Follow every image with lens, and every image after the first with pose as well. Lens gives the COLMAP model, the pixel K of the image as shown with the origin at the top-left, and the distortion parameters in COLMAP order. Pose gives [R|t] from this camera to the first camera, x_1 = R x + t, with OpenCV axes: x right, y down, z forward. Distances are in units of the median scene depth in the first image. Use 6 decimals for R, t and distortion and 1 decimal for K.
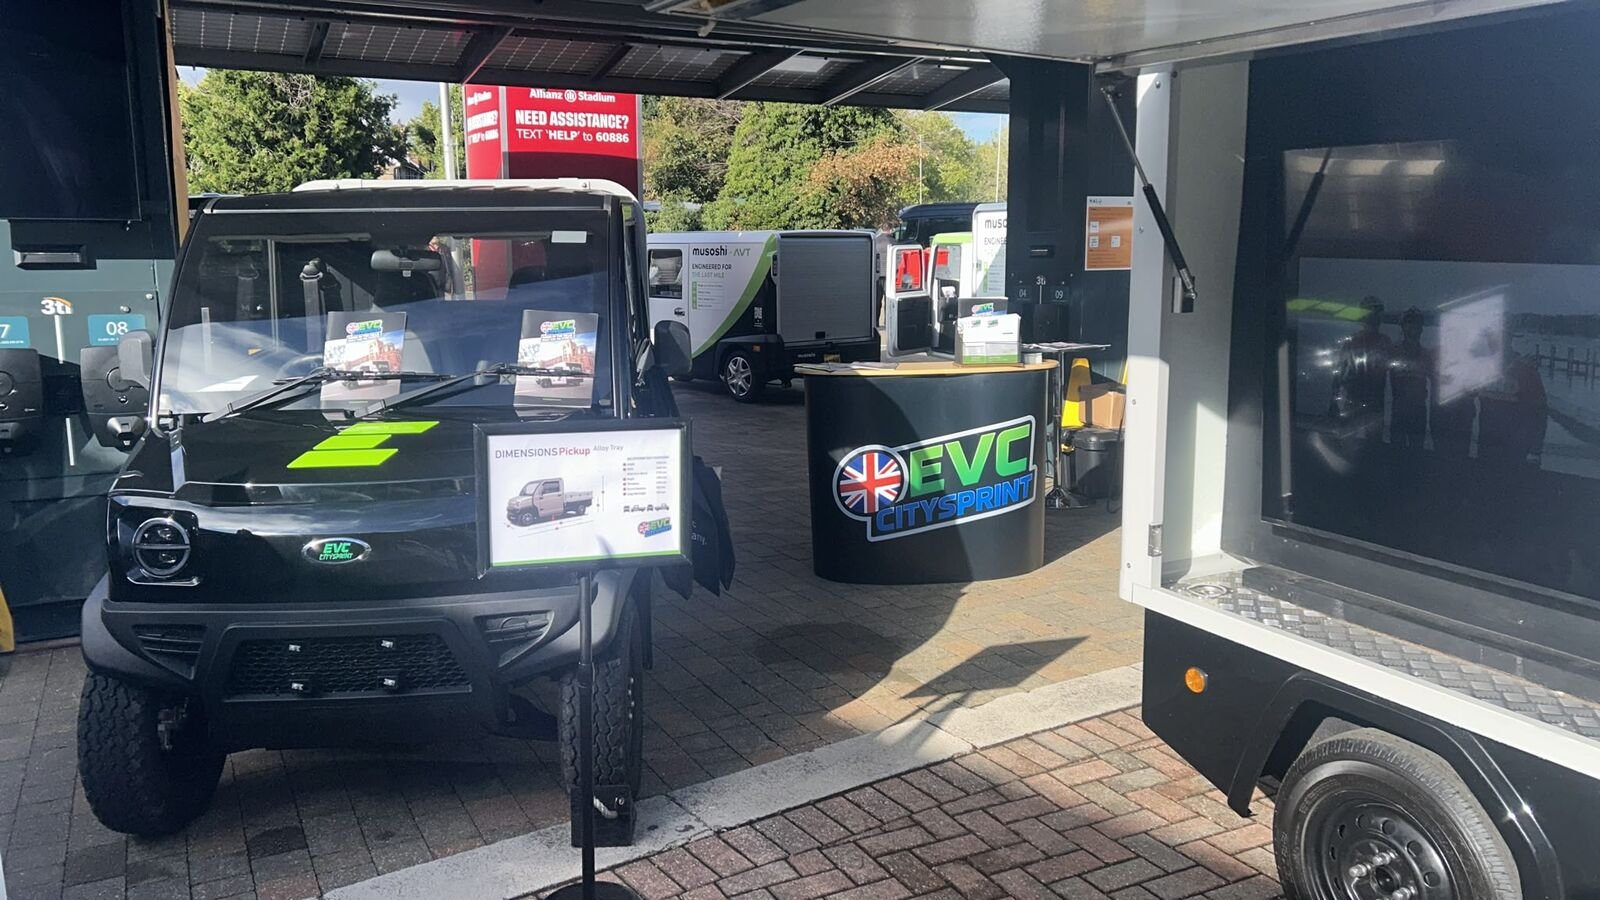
lens RADIAL K [[1282.2, 0, 798.9], [0, 1282.2, 444.8], [0, 0, 1]] dist [0.070018, -0.003427]
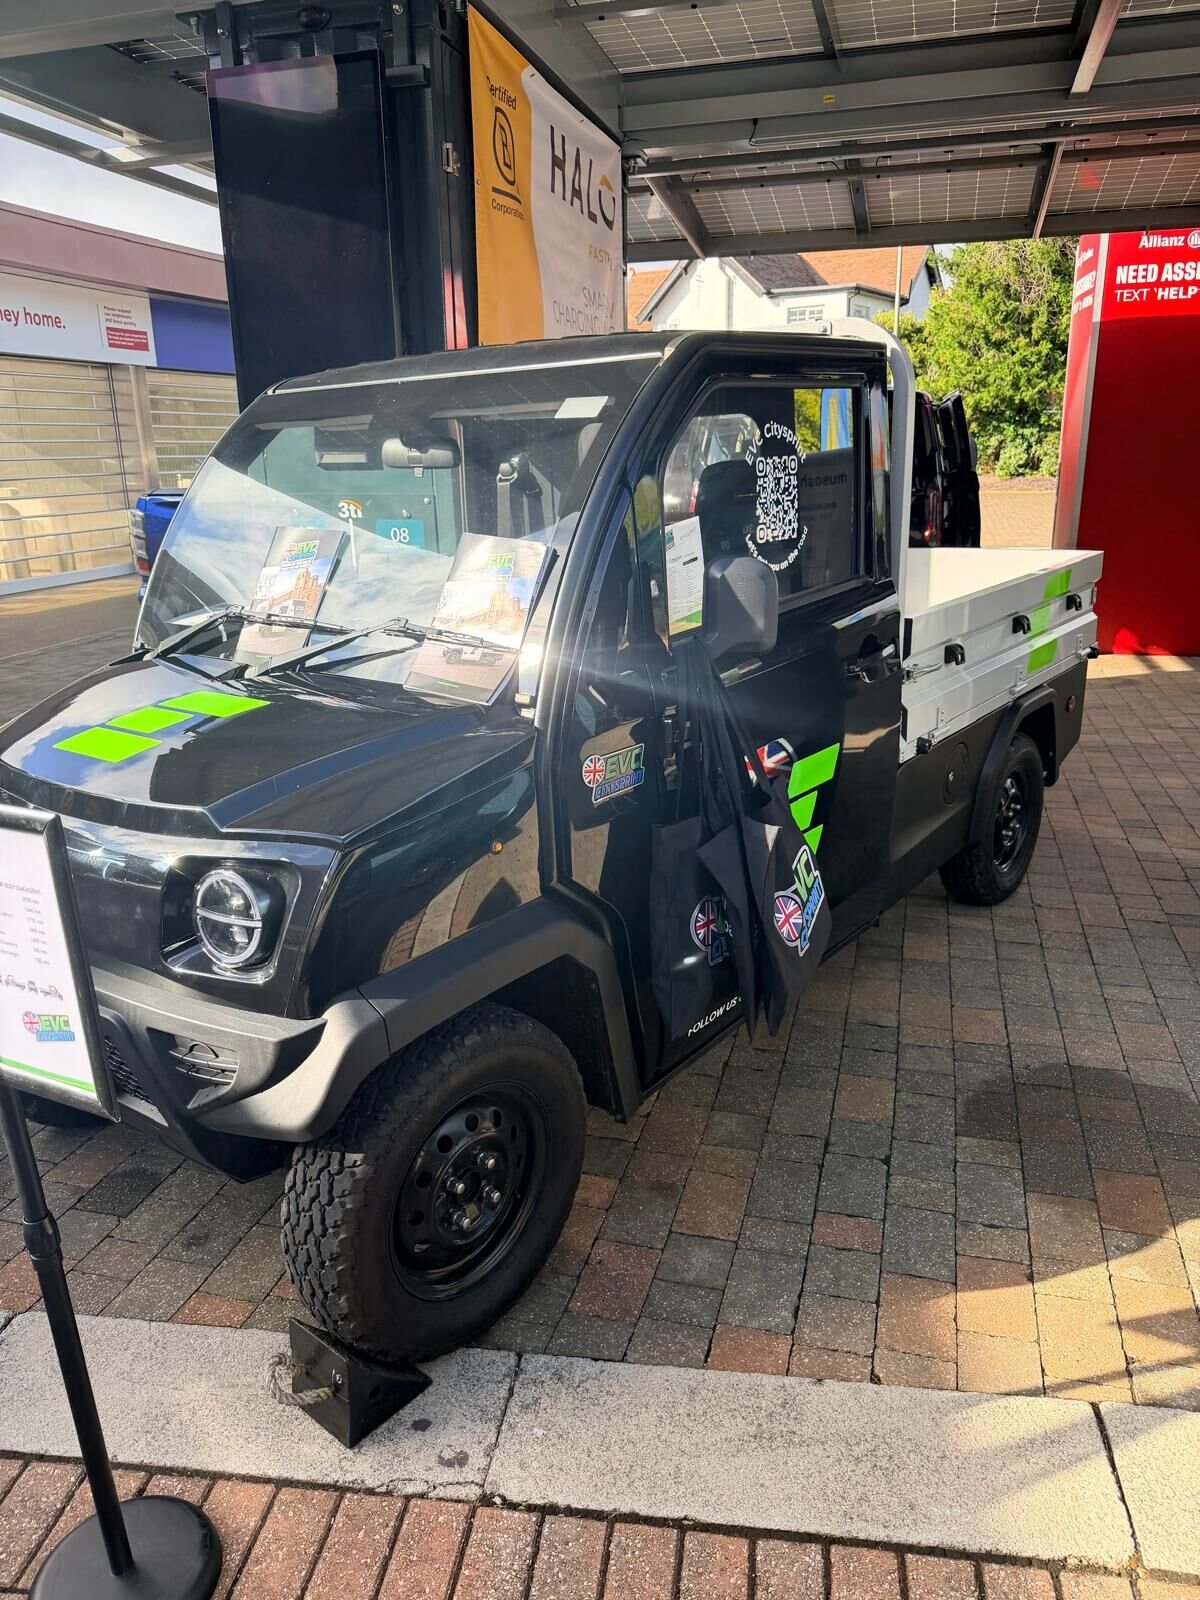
lens RADIAL K [[1154.1, 0, 600.0], [0, 1154.1, 800.0], [0, 0, 1]] dist [0.000454, -0.001147]
pose [[0.732784, 0.188393, -0.653862, 0.079274], [-0.092371, 0.979556, 0.178713, -0.029831], [0.674163, -0.070560, 0.735205, 0.222176]]
